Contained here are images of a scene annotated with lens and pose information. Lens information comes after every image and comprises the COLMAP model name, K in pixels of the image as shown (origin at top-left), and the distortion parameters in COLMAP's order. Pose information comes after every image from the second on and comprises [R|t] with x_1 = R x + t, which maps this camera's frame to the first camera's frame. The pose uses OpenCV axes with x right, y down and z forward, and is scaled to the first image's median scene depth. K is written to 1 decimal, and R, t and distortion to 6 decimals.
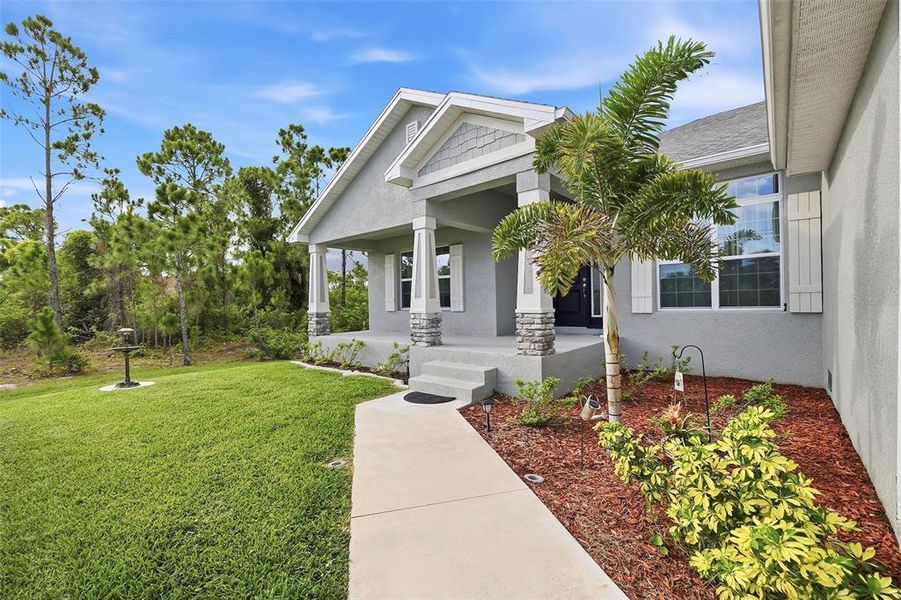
lens RADIAL K [[378.0, 0, 450.0], [0, 378.0, 303.6], [0, 0, 1]] dist [-0.000875, -0.000278]
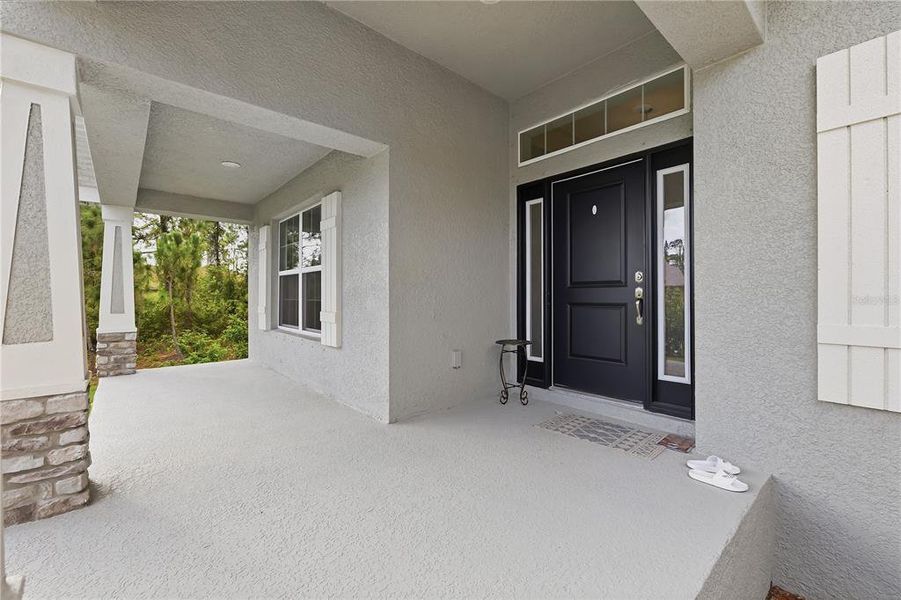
lens RADIAL K [[378.0, 0, 446.4], [0, 378.0, 297.4], [0, 0, 1]] dist [-0.000875, -0.000278]
pose [[0.990099, 0.019368, -0.139029, 0.283087], [-0.019488, 0.999810, 0.000498, -0.050311], [0.139012, 0.002216, 0.990288, 0.780347]]
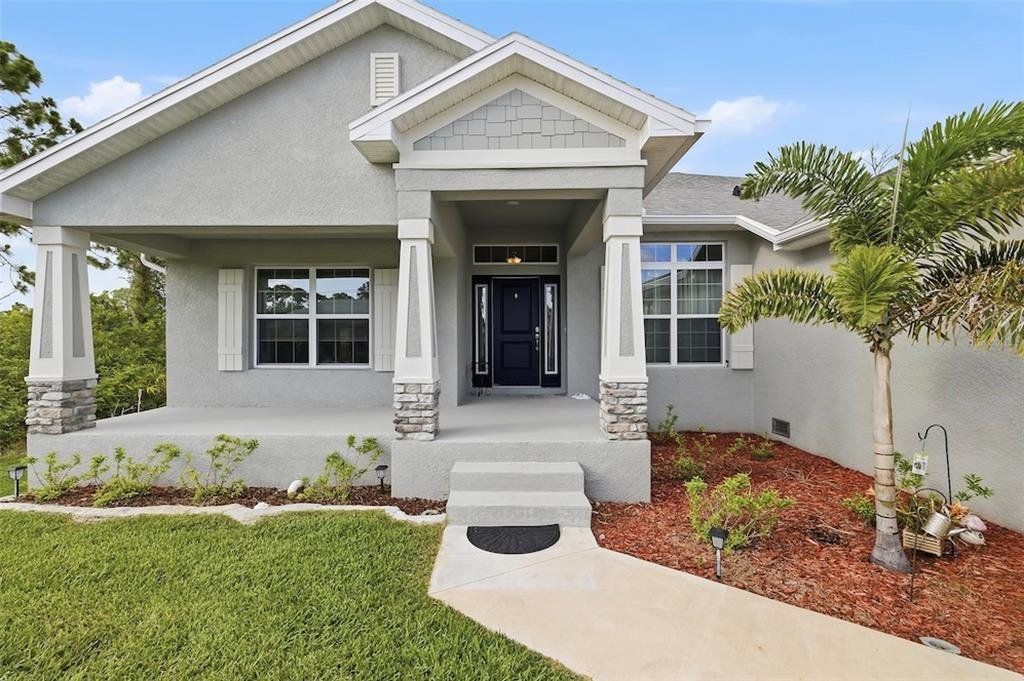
lens RADIAL K [[429.6, 0, 514.2], [0, 429.6, 339.5], [0, 0, 1]] dist [-0.000875, -0.000278]
pose [[0.767662, 0.018088, 0.640599, -0.381674], [-0.011179, 0.999827, -0.014835, -0.033007], [-0.640757, 0.004227, 0.767732, 0.386542]]
